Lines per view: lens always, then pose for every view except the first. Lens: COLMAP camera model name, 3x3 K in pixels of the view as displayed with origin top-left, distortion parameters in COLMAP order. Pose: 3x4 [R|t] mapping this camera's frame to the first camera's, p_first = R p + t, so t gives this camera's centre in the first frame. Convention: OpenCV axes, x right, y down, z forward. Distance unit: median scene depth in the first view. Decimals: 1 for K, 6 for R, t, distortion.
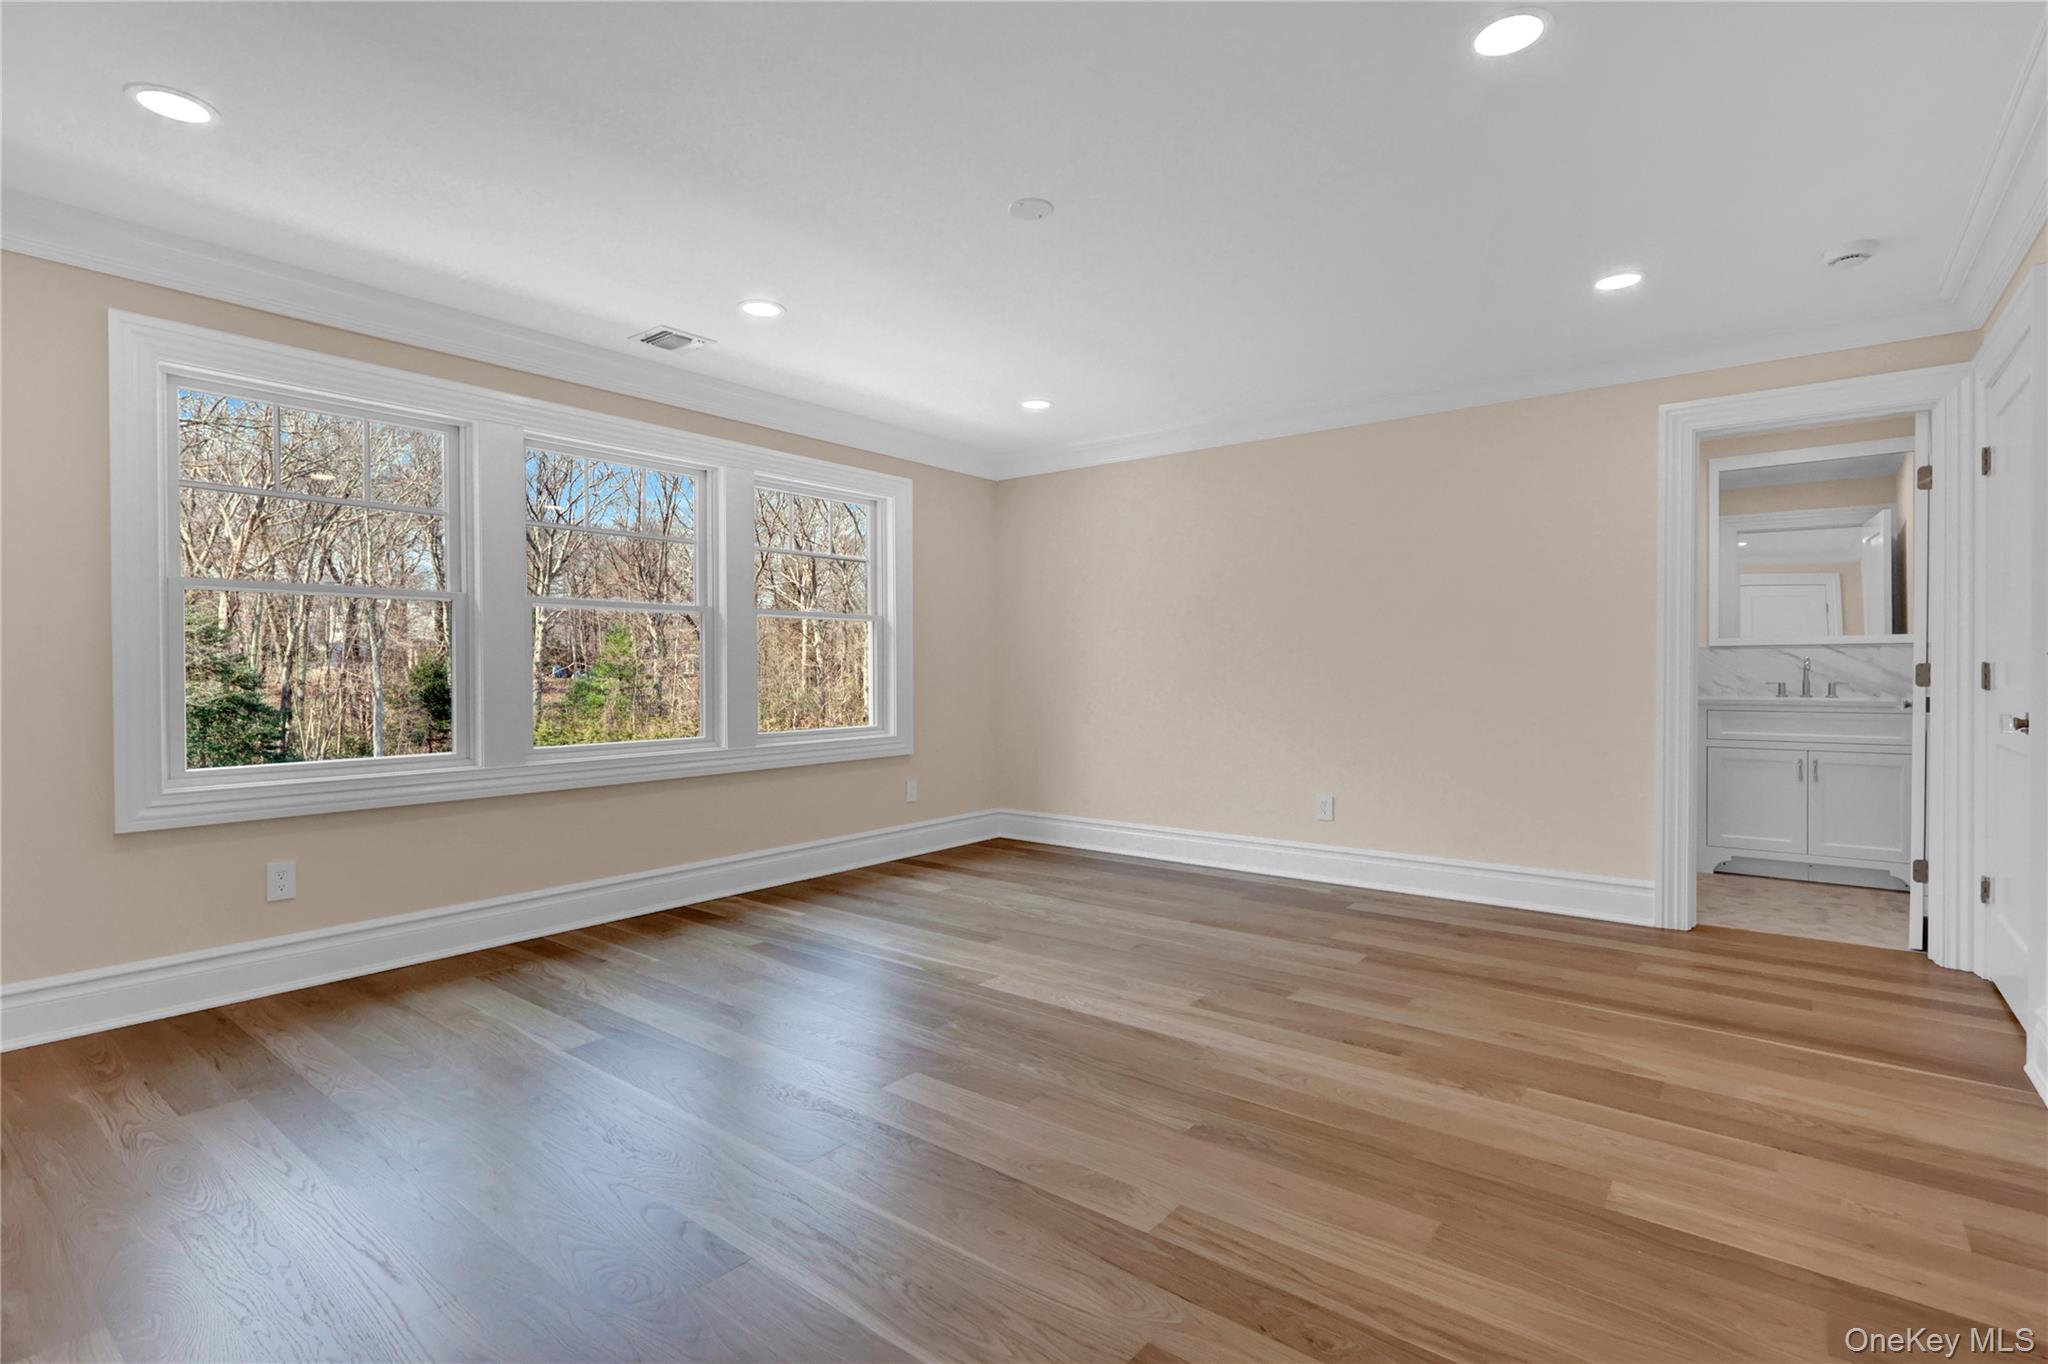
lens RADIAL K [[950.6, 0, 994.3], [0, 950.6, 676.2], [0, 0, 1]] dist [-0.000416, -0.000550]
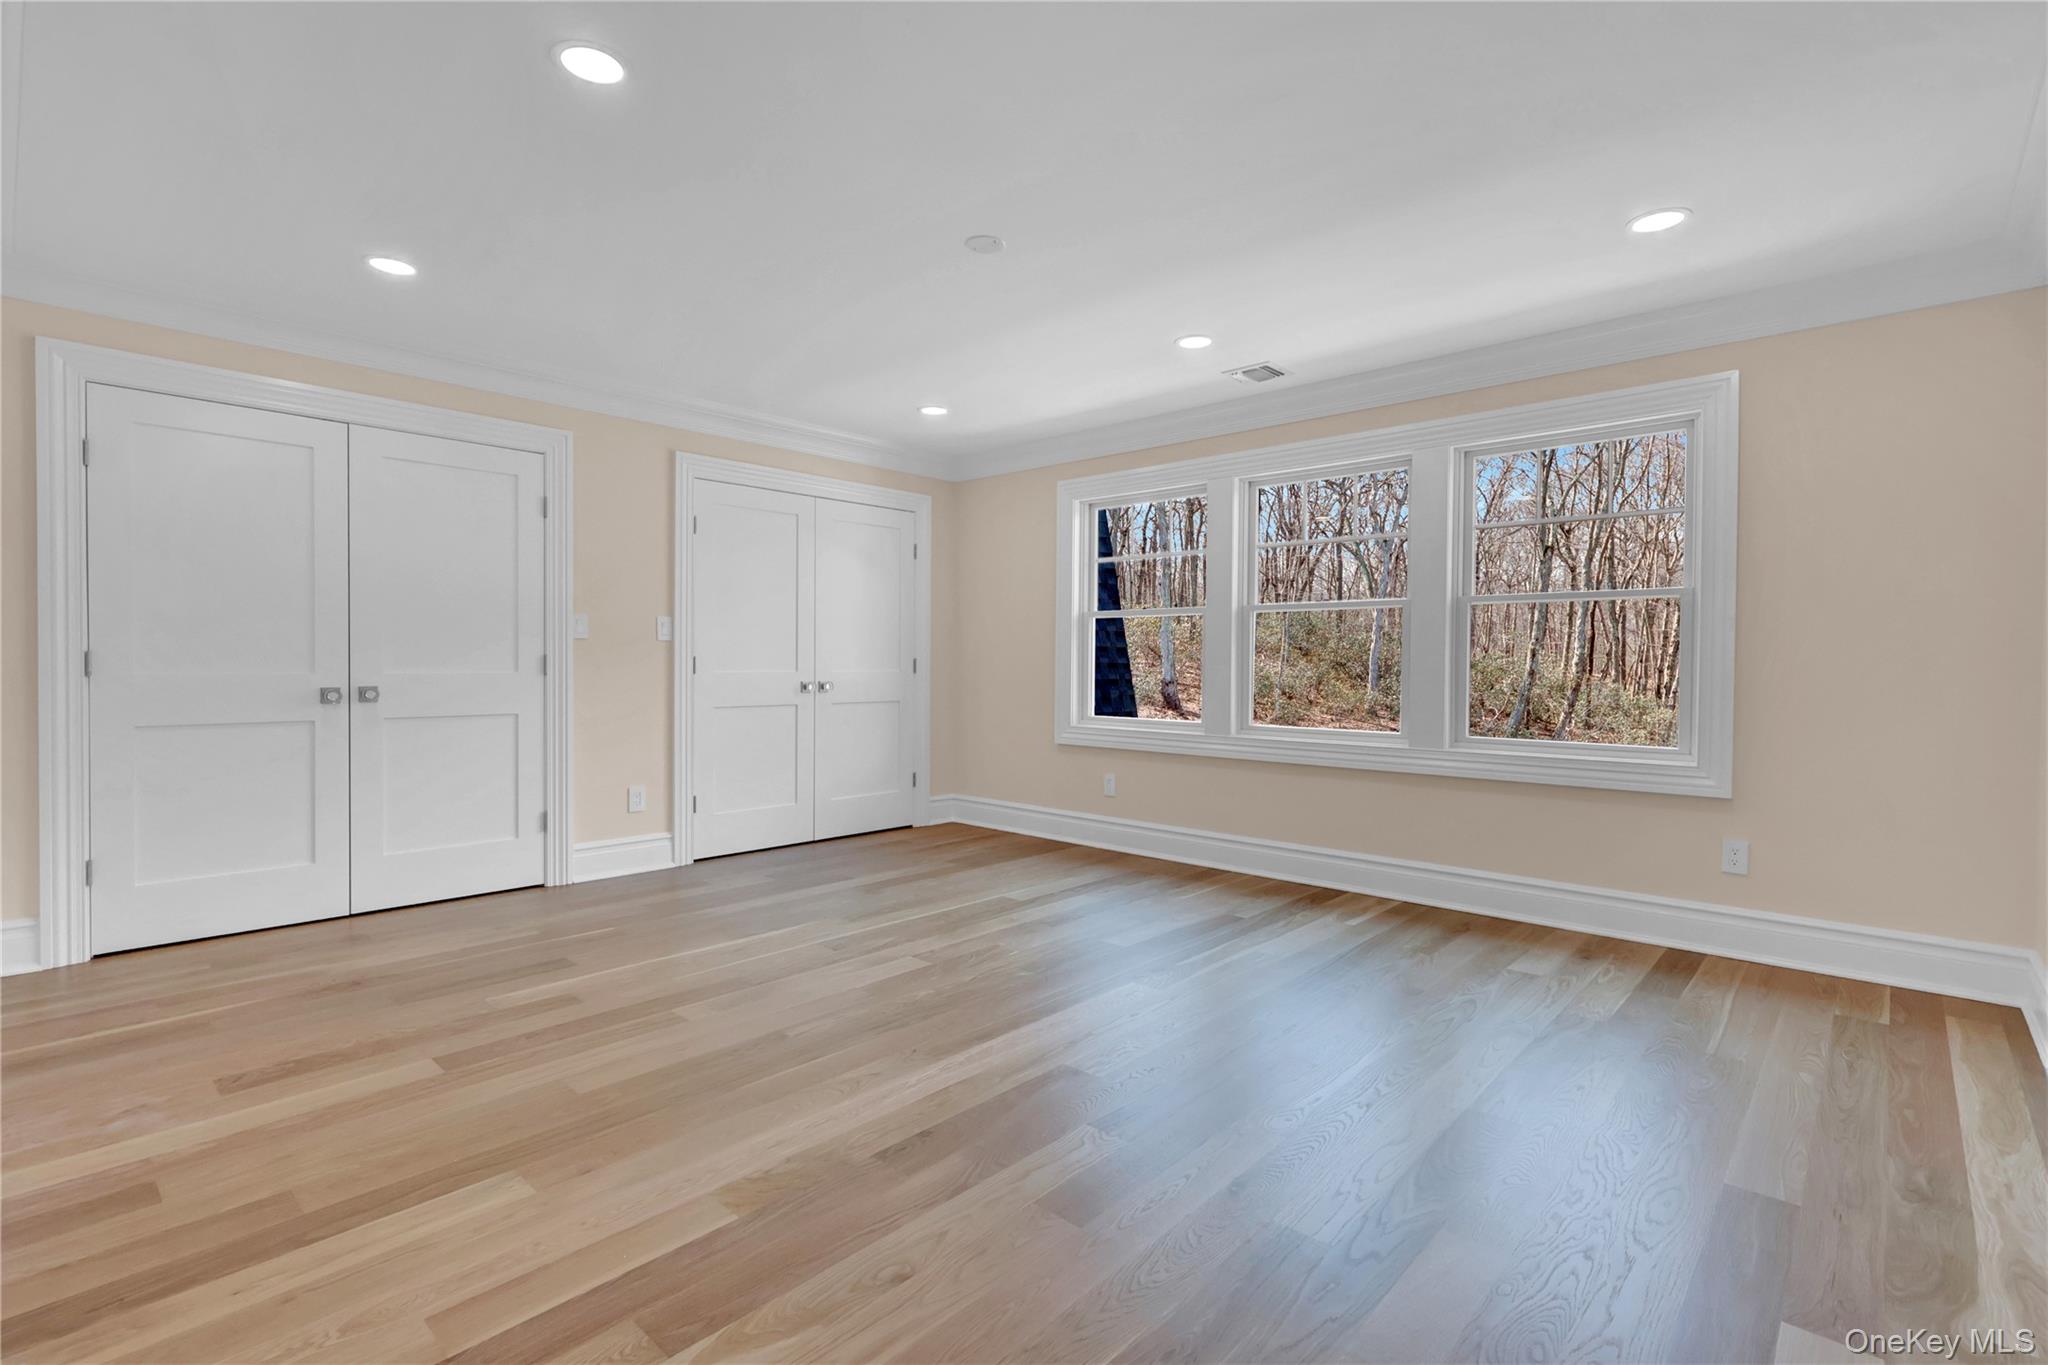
lens RADIAL K [[950.6, 0, 1032.5], [0, 950.6, 679.4], [0, 0, 1]] dist [-0.000416, -0.000550]
pose [[-0.056685, 0.015847, -0.998266, 1.127834], [-0.012490, 0.999785, 0.016580, -0.003696], [0.998314, 0.013408, -0.056475, 1.110498]]
